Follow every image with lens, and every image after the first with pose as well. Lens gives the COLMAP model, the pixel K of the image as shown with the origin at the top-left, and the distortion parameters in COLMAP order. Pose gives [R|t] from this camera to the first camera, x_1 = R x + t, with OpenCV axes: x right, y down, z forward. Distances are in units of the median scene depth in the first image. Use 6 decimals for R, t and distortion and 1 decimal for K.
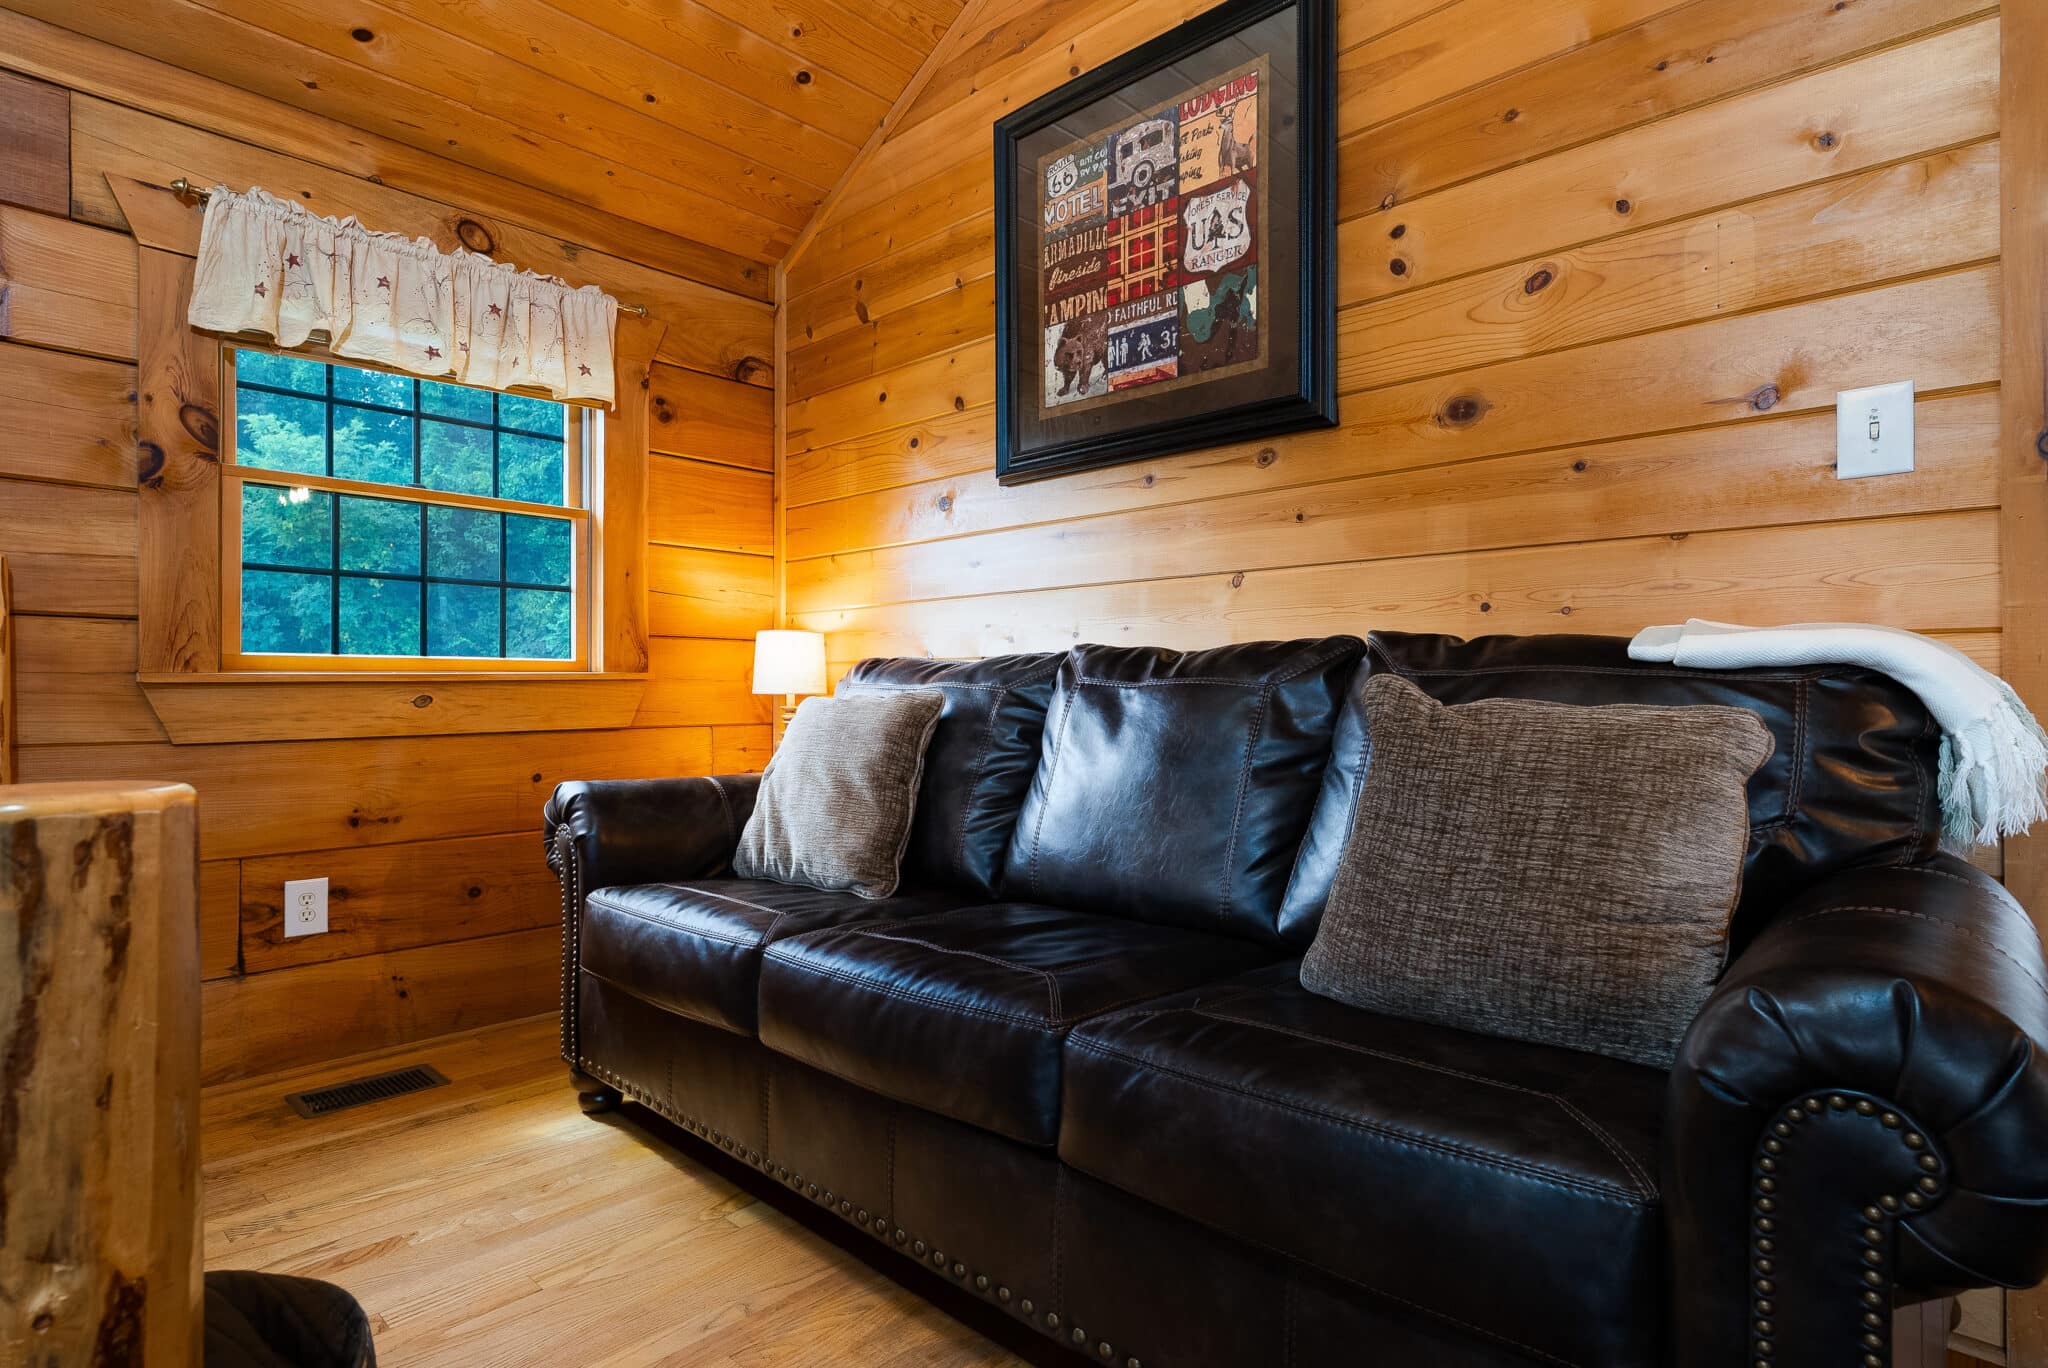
lens RADIAL K [[1057.5, 0, 1026.5], [0, 1057.5, 693.5], [0, 0, 1]] dist [-0.000207, 0.000630]
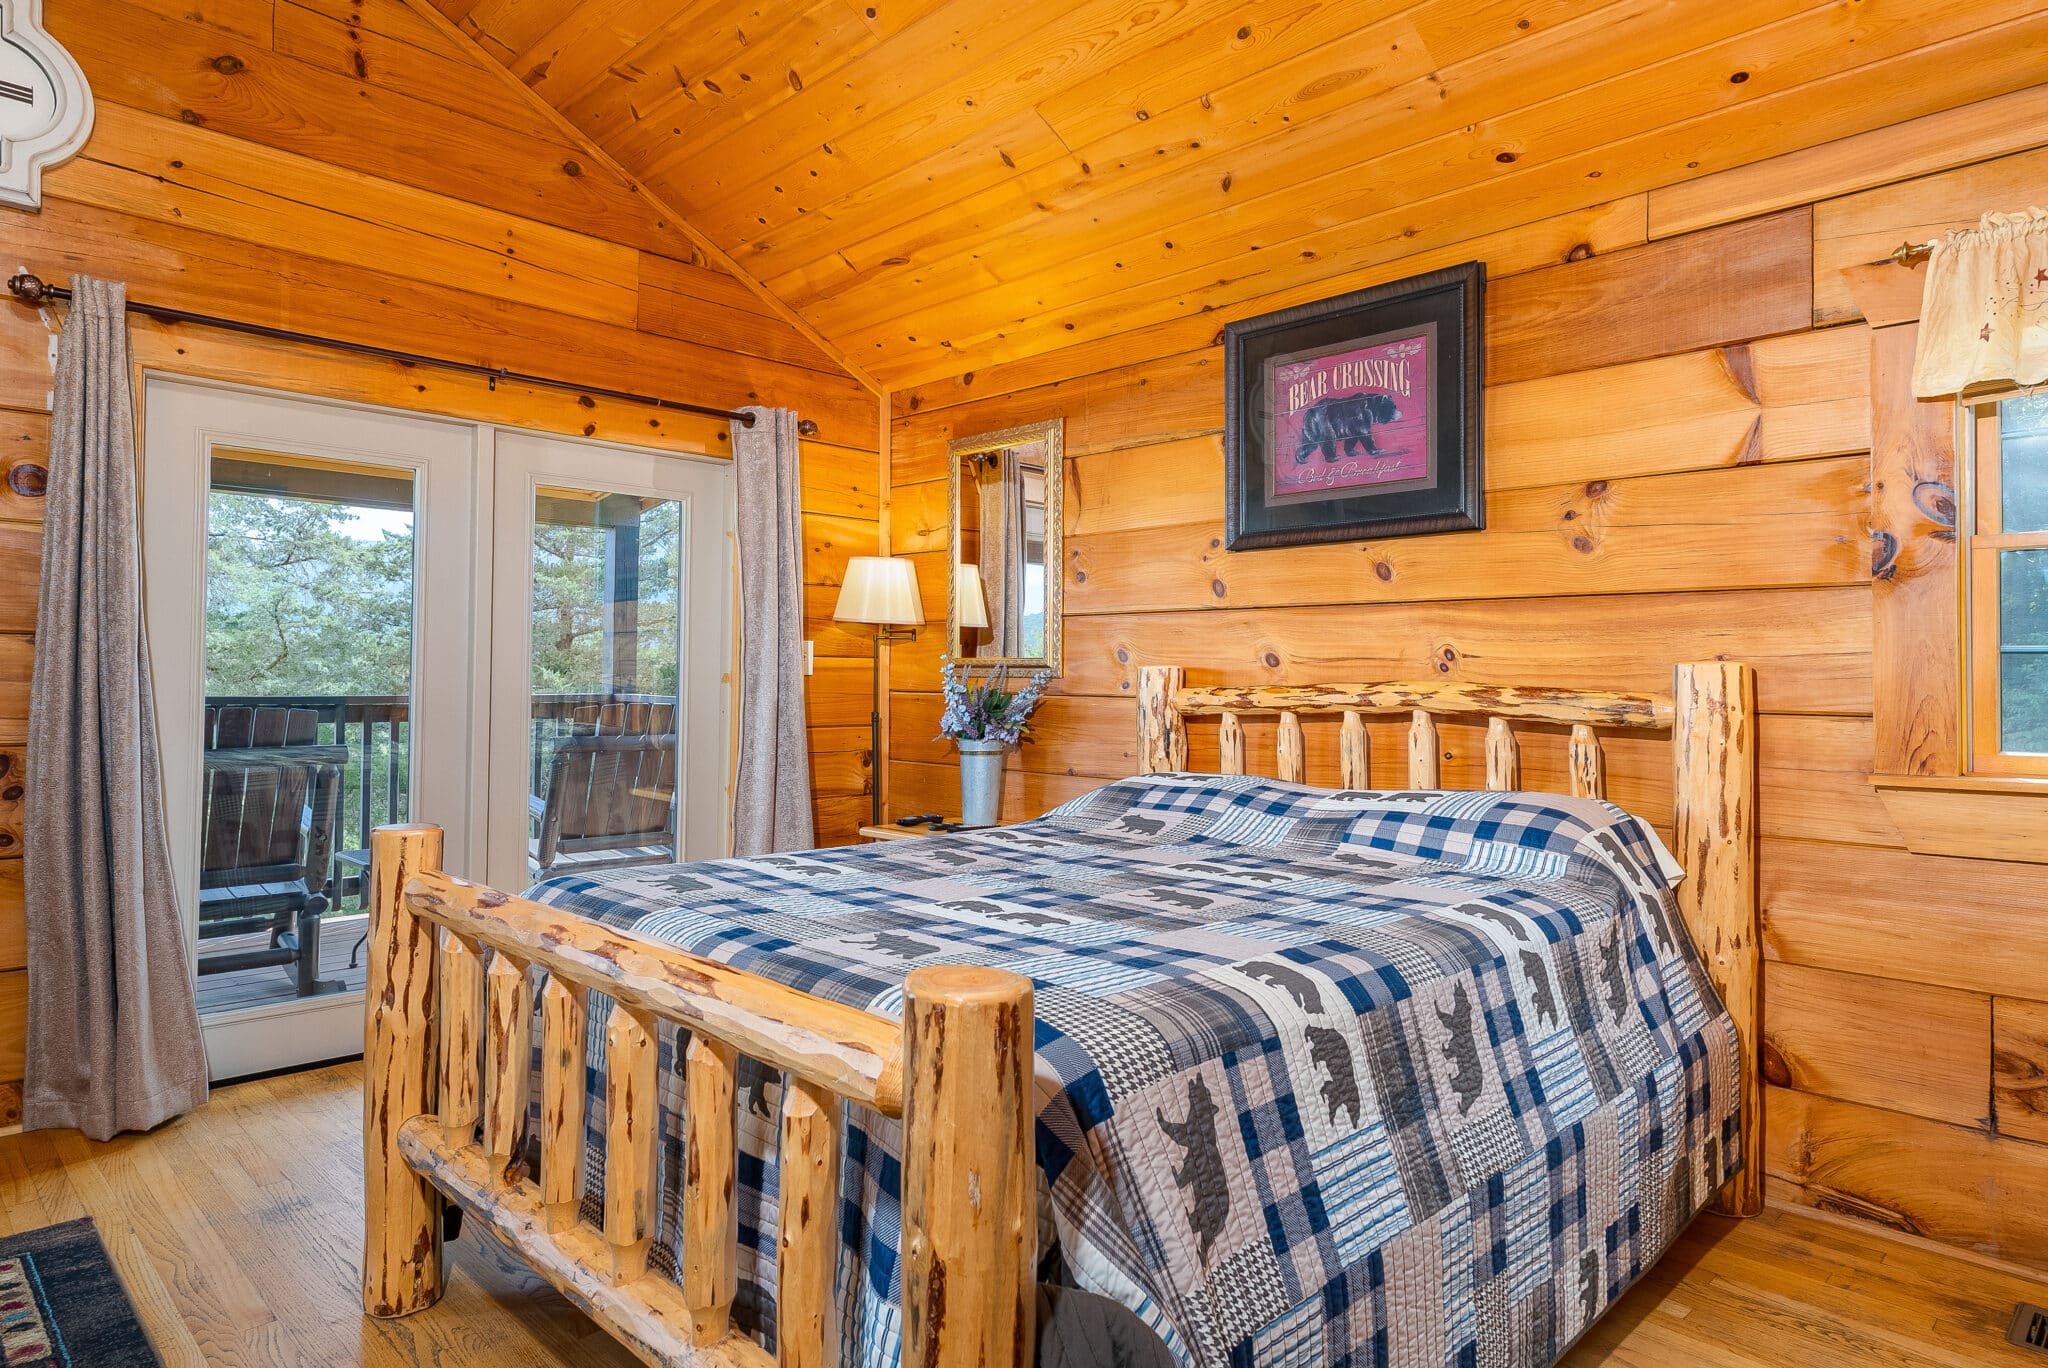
lens RADIAL K [[1188.8, 0, 1027.1], [0, 1188.8, 662.0], [0, 0, 1]] dist [0.012102, 0.001395]
pose [[-0.038101, -0.011565, -0.999207, 0.260485], [-0.006224, 0.999916, -0.011336, -0.097890], [0.999255, 0.005787, -0.038169, 0.258098]]
